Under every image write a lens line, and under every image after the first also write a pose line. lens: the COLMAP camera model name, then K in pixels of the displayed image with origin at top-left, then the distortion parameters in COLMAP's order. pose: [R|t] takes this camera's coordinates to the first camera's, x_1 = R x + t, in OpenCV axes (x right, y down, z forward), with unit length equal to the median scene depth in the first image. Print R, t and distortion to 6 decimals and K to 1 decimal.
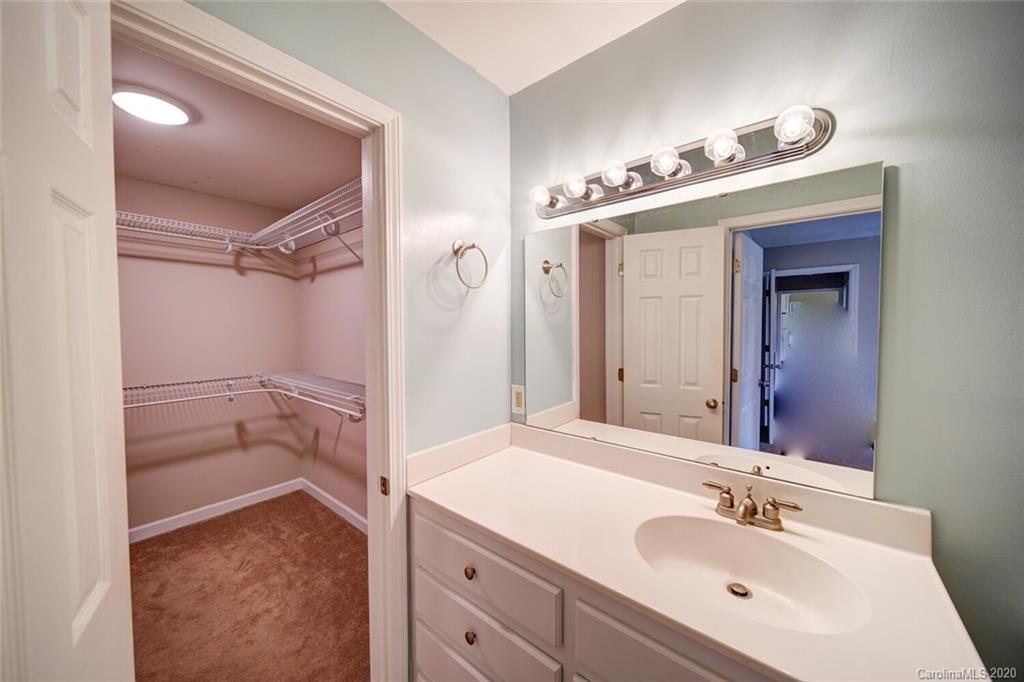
lens RADIAL K [[360.2, 0, 511.4], [0, 360.2, 338.6], [0, 0, 1]] dist [0.000989, -0.001971]
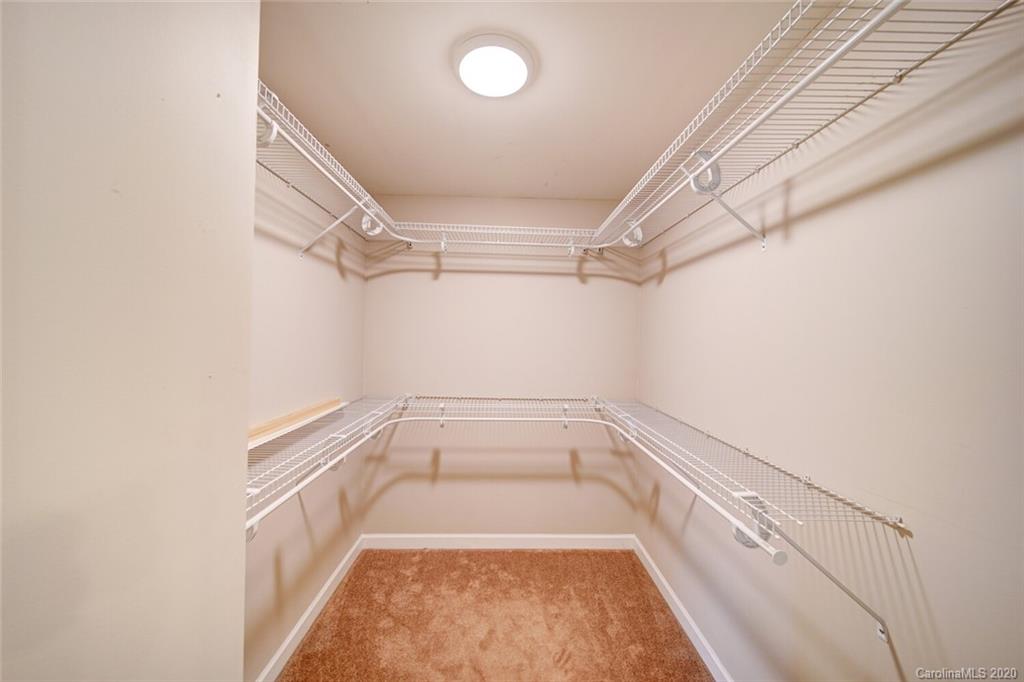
lens RADIAL K [[360.2, 0, 511.4], [0, 360.2, 338.6], [0, 0, 1]] dist [0.000989, -0.001971]
pose [[0.656370, 0.020798, -0.754152, -0.178205], [-0.048304, 0.998727, -0.014497, -0.017698], [0.752891, 0.045944, 0.656540, 0.267397]]
